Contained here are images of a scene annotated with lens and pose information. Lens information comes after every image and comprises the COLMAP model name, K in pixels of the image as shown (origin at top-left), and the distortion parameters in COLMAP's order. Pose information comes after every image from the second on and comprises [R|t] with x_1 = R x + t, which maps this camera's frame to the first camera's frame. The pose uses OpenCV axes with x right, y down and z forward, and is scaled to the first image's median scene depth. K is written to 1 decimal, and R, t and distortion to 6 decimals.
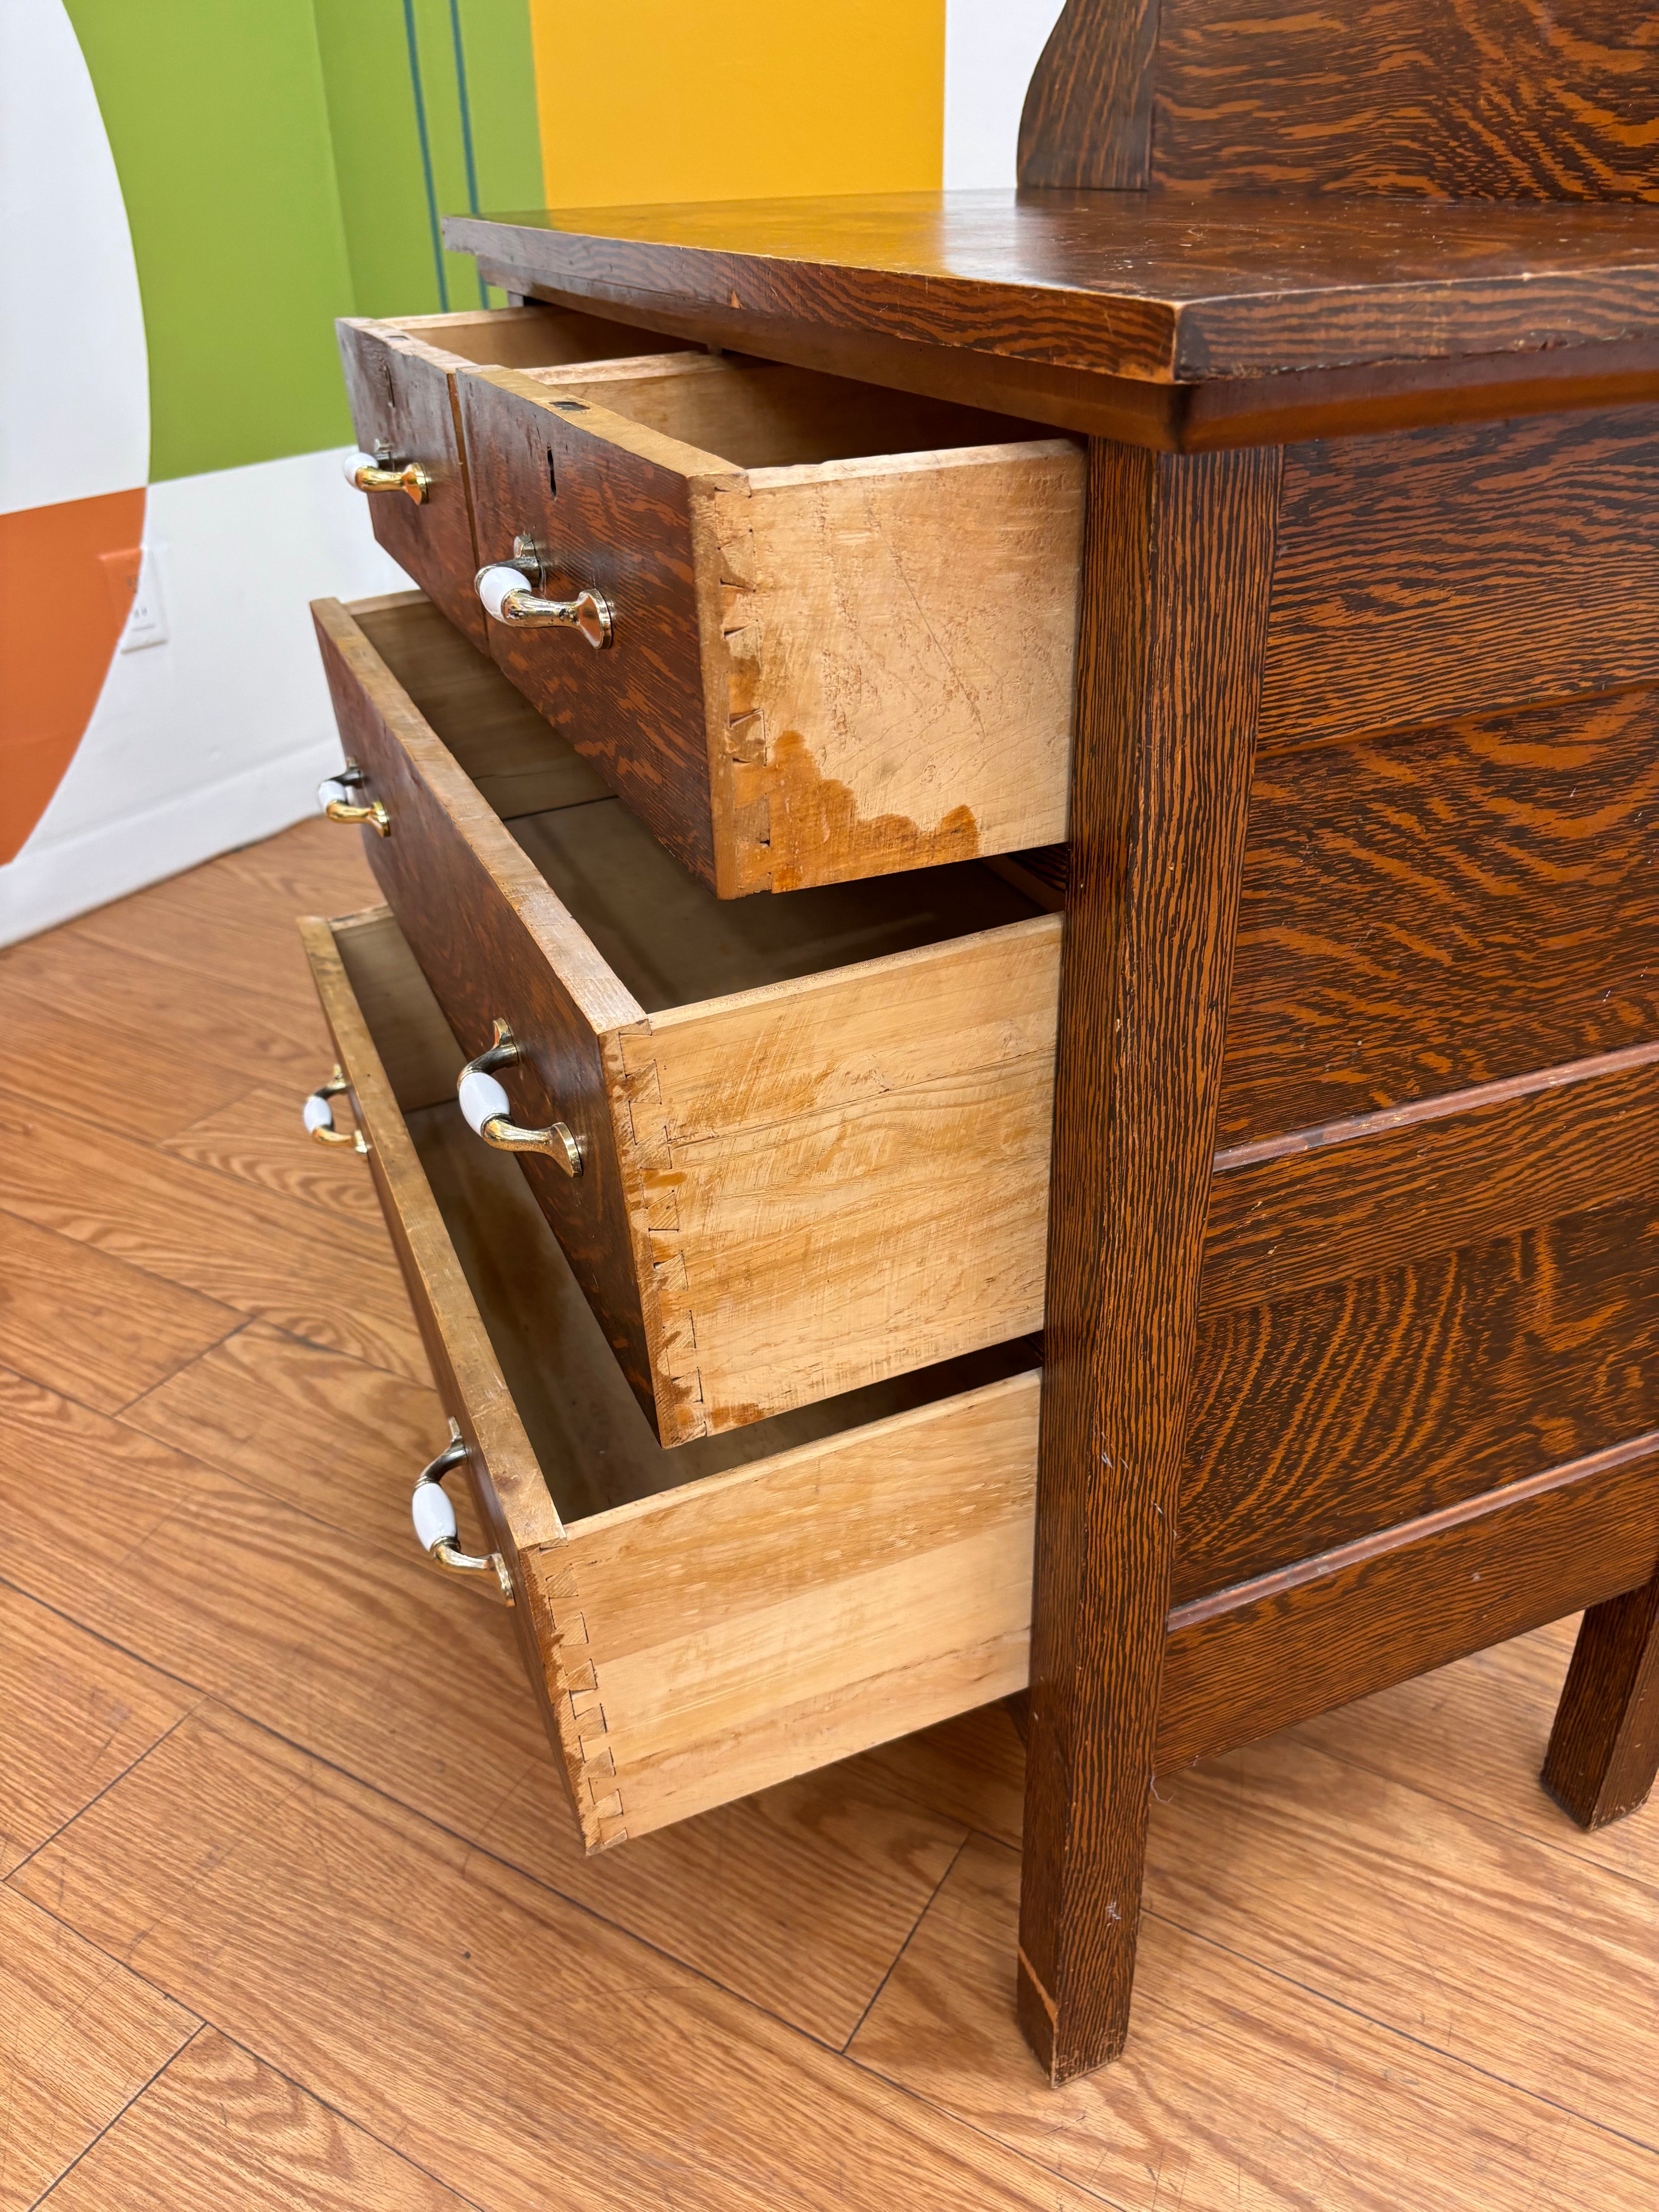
lens RADIAL K [[1685.0, 0, 813.6], [0, 1685.0, 1117.5], [0, 0, 1]] dist [0.041606, -0.060597]
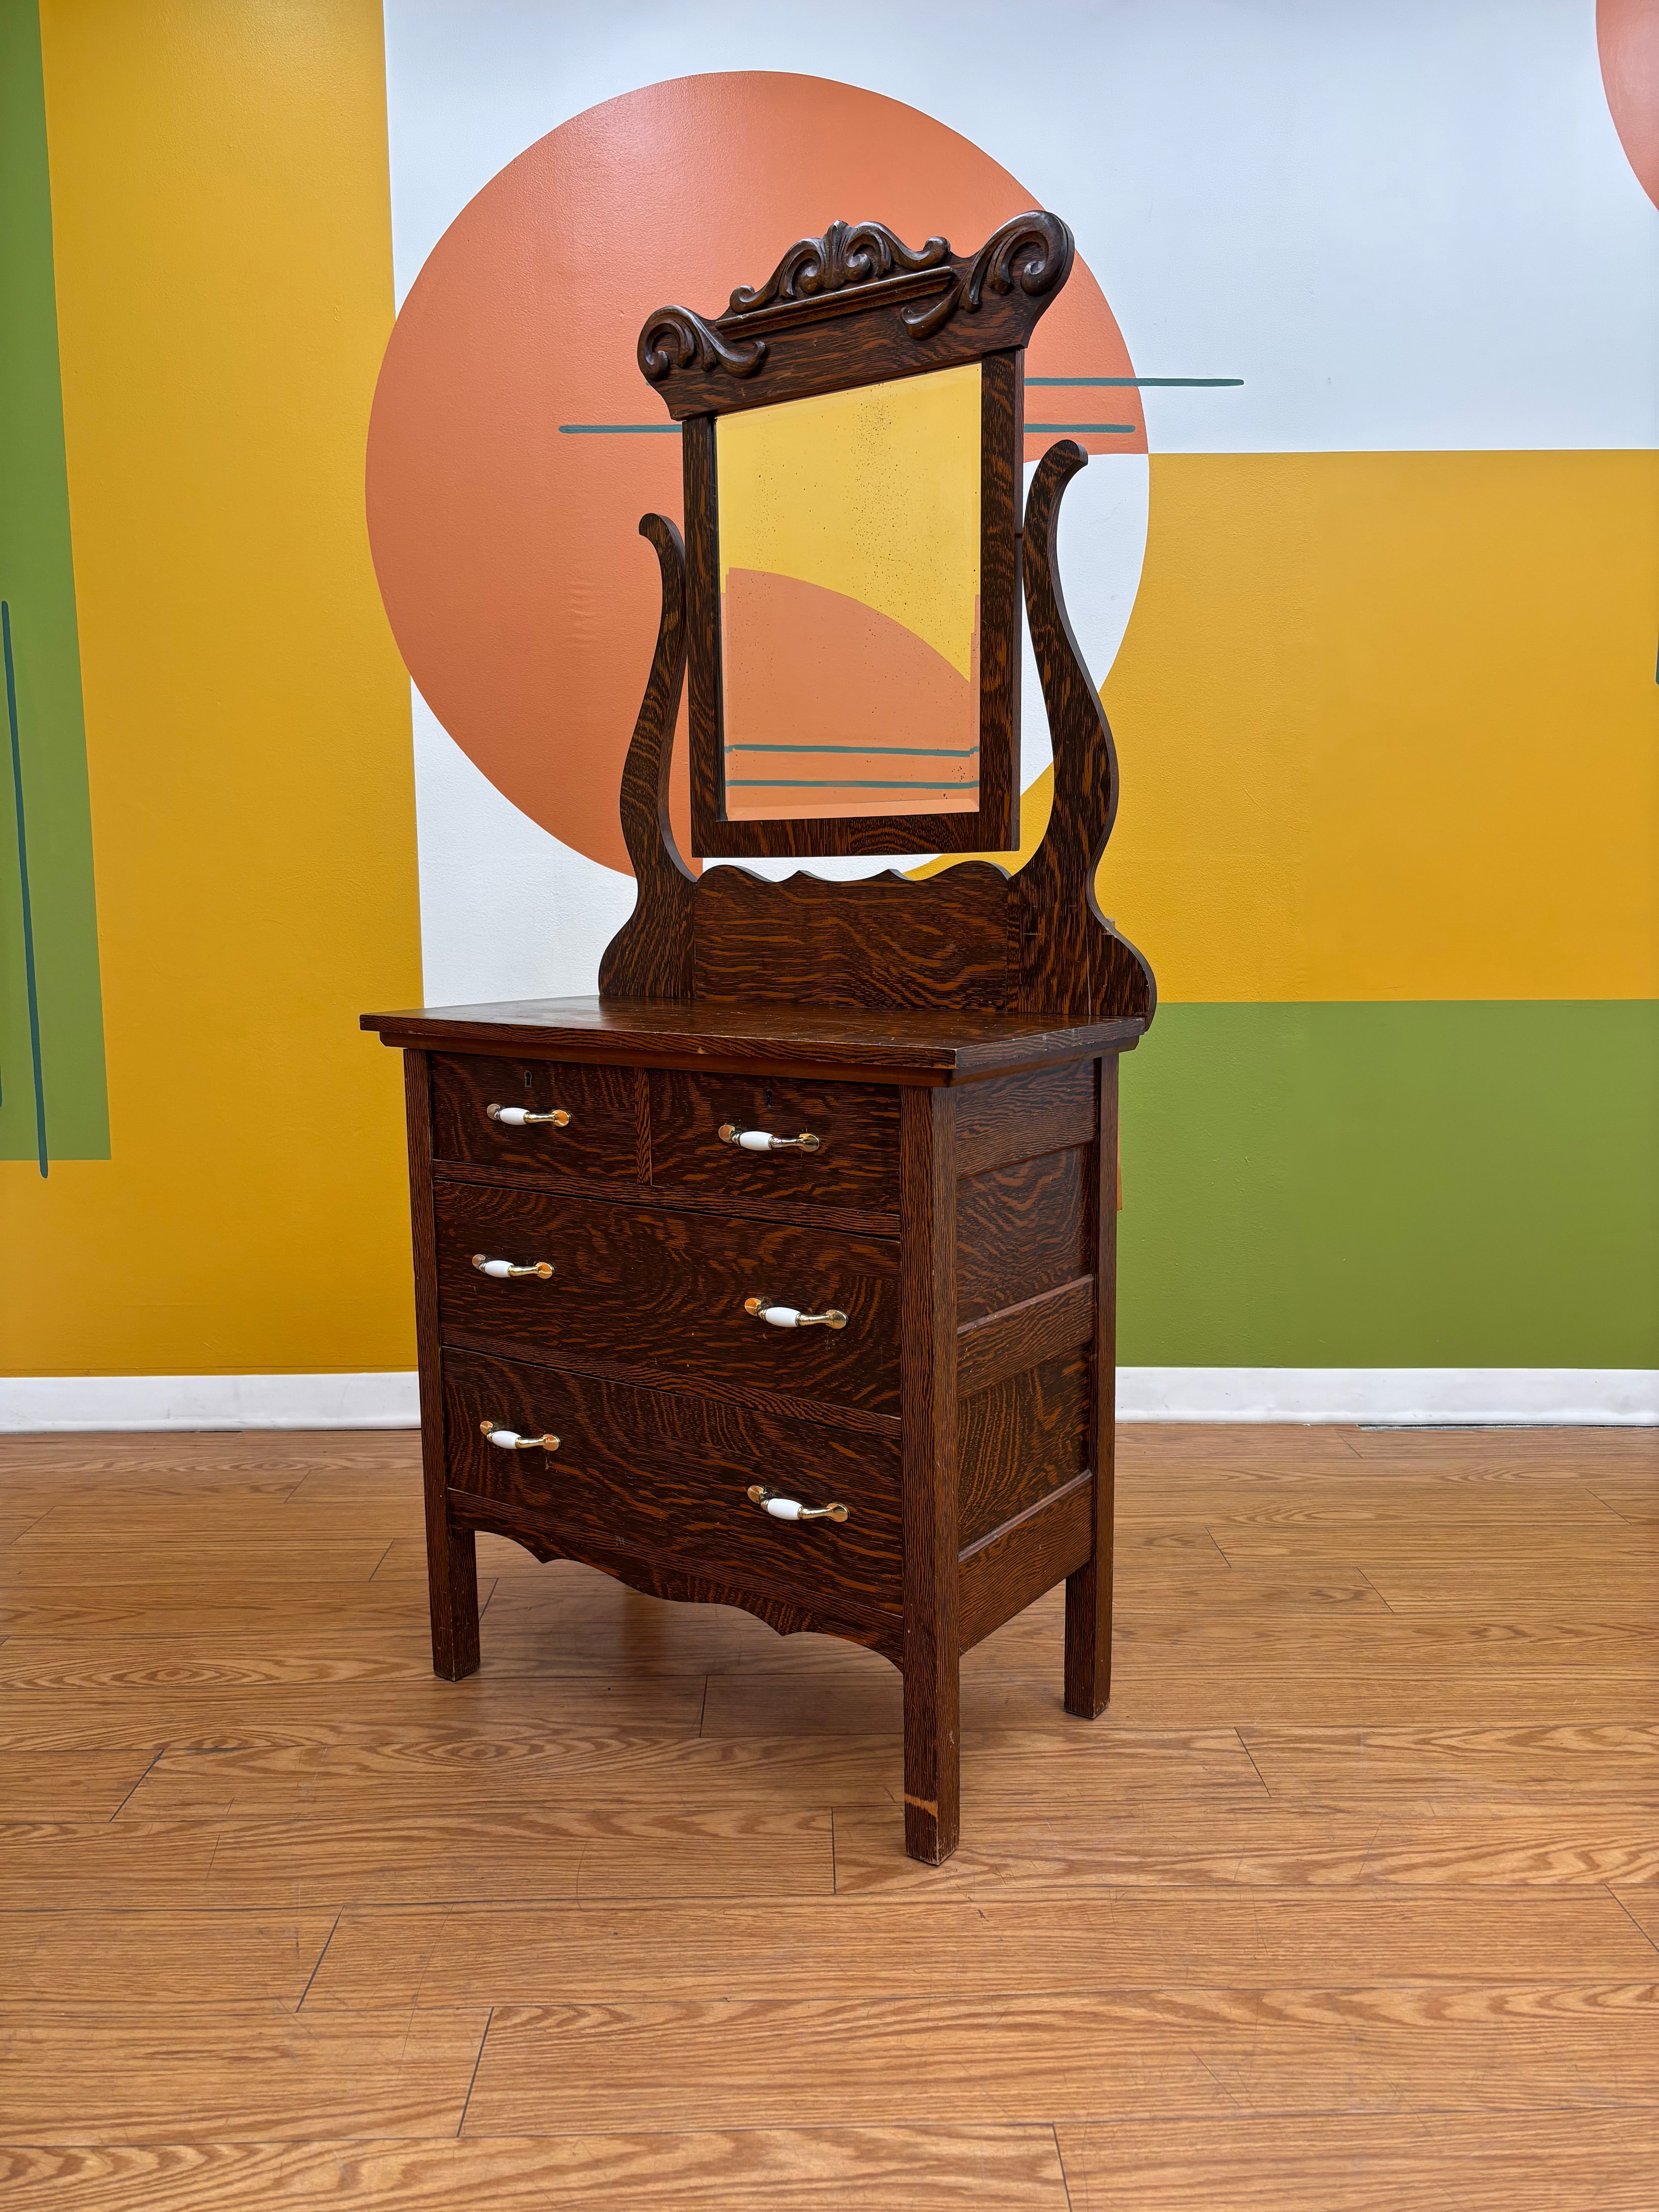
lens RADIAL K [[1675.5, 0, 845.4], [0, 1675.5, 1110.0], [0, 0, 1]] dist [0.062686, -0.087475]
pose [[0.843885, -0.048282, 0.534347, -1.025291], [0.253701, 0.913473, -0.318125, 0.395425], [-0.472752, 0.404025, 0.783115, -0.901329]]
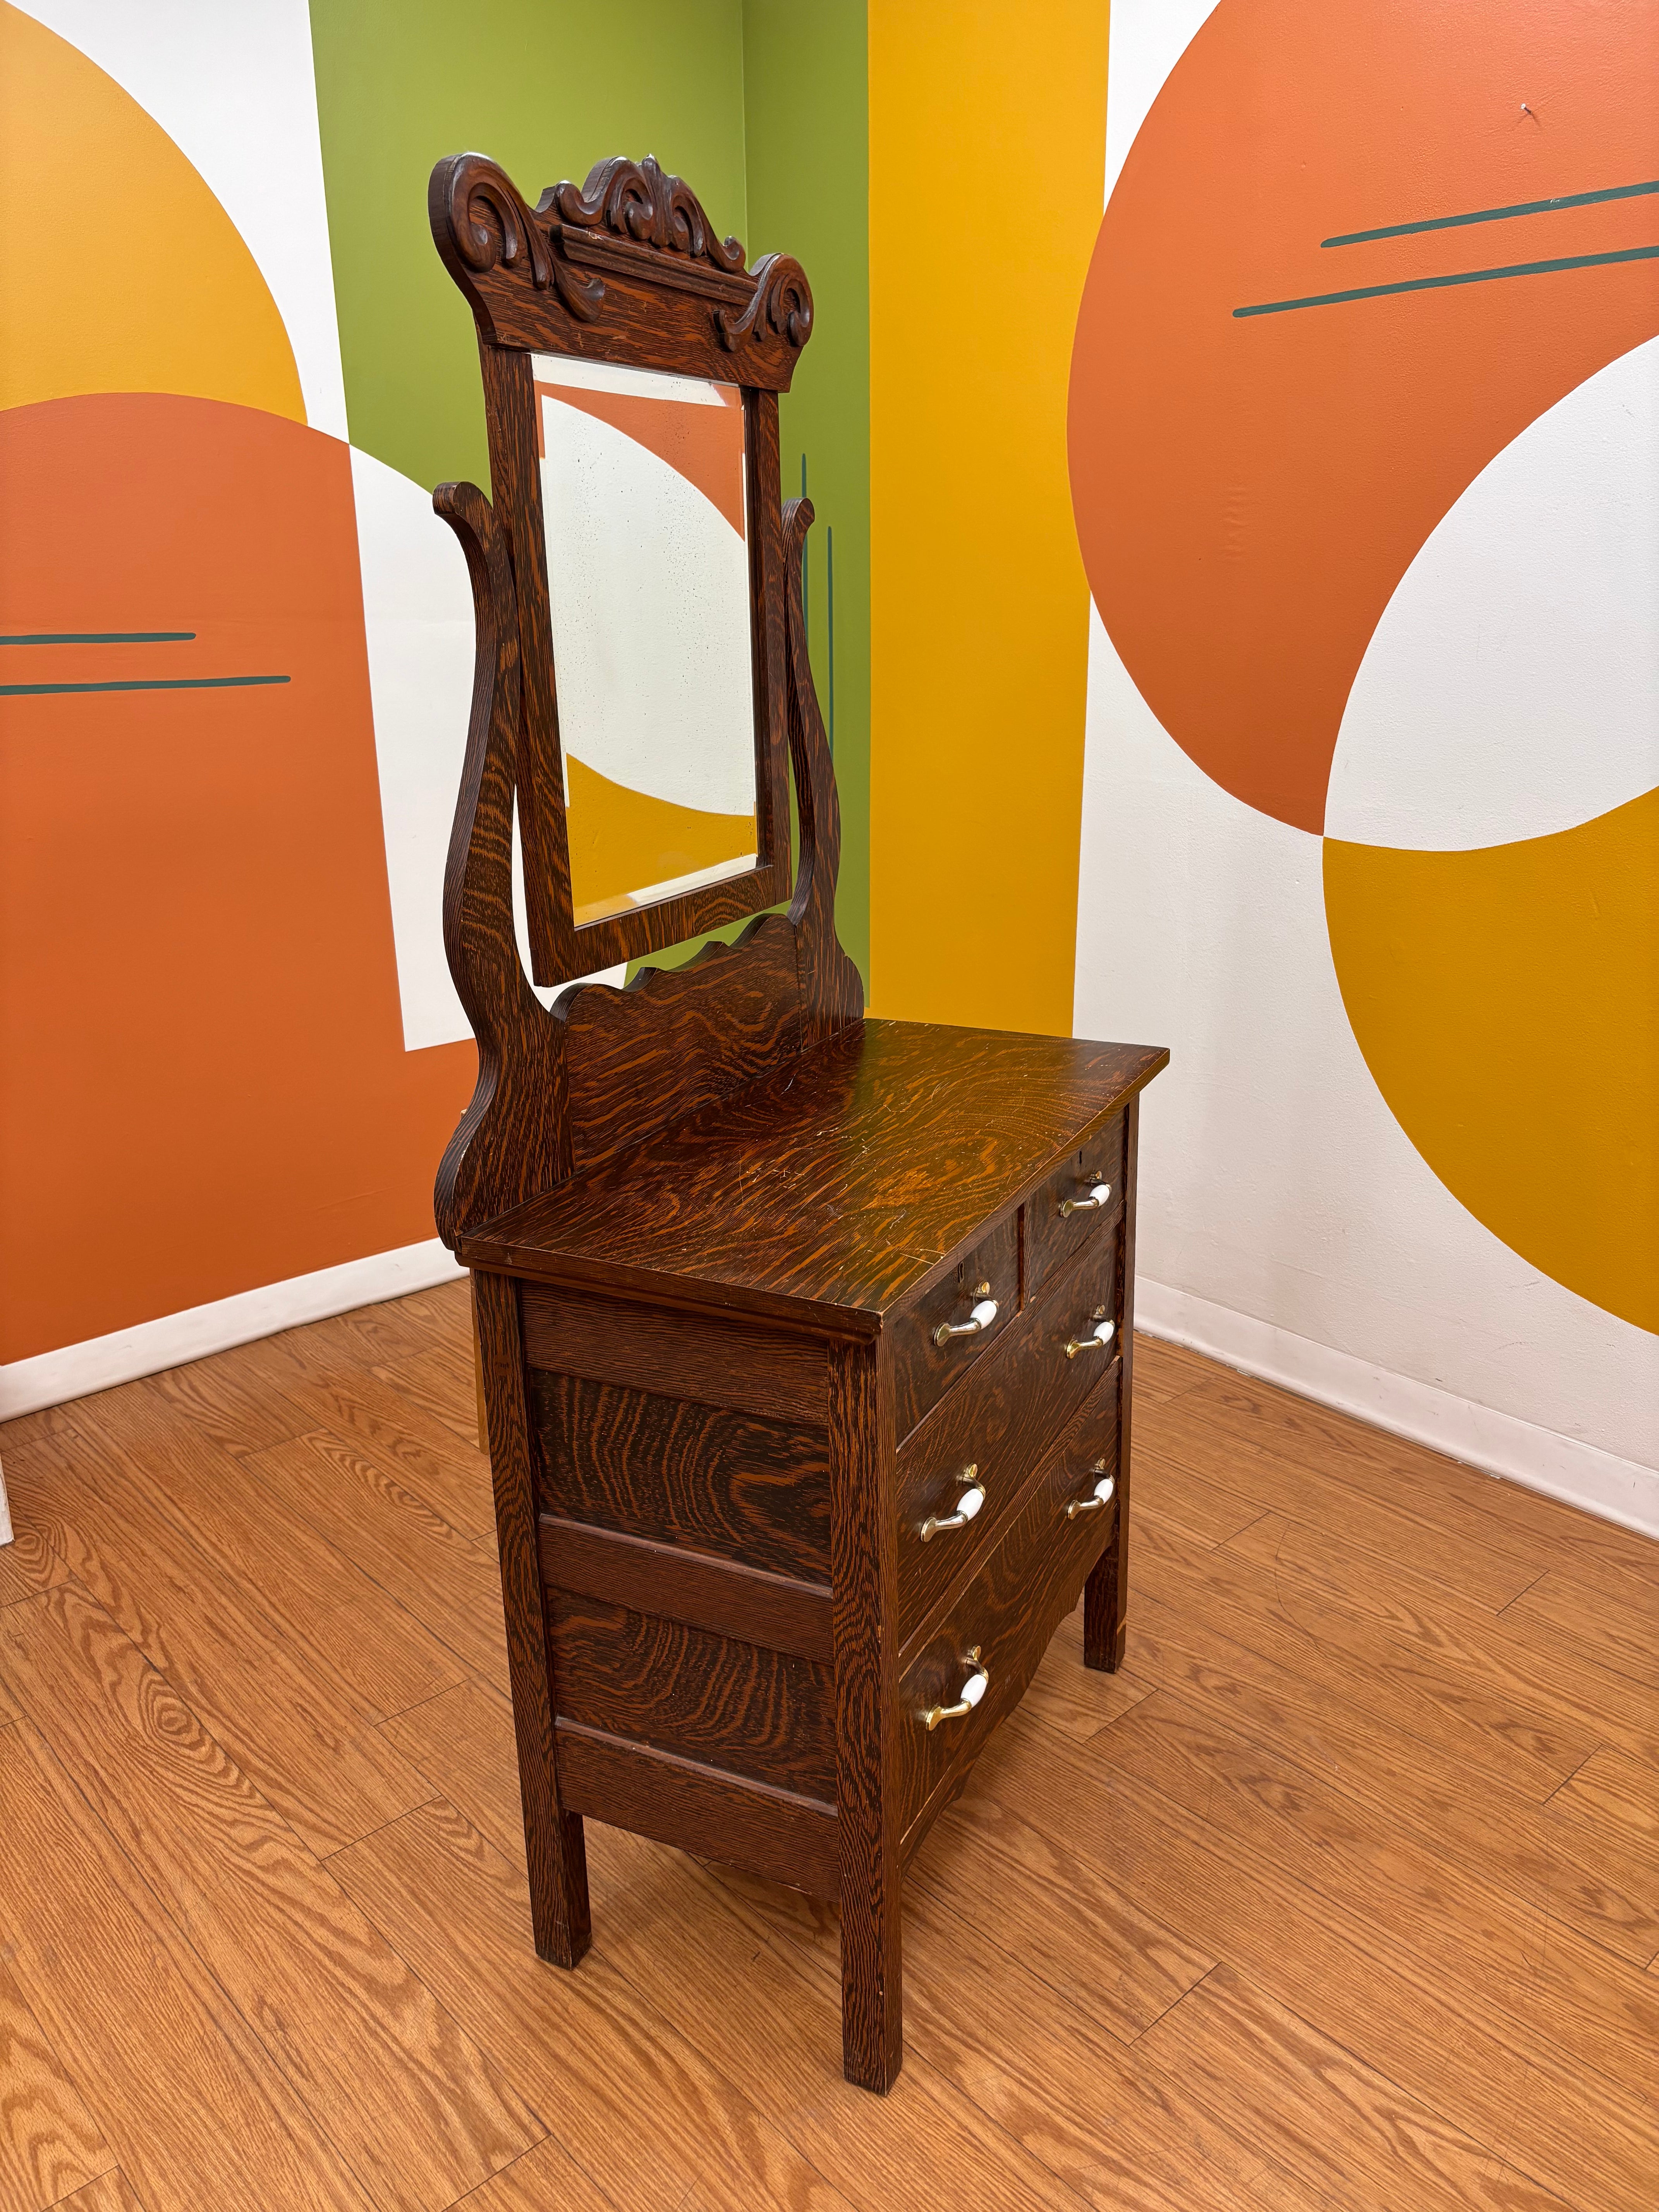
lens RADIAL K [[1618.6, 0, 826.2], [0, 1618.6, 1093.2], [0, 0, 1]] dist [0.028307, -0.004938]
pose [[-0.644686, -0.176836, 0.743713, -1.370227], [0.424887, 0.725872, 0.540907, -1.720292], [-0.635493, 0.664709, -0.392824, 1.831957]]
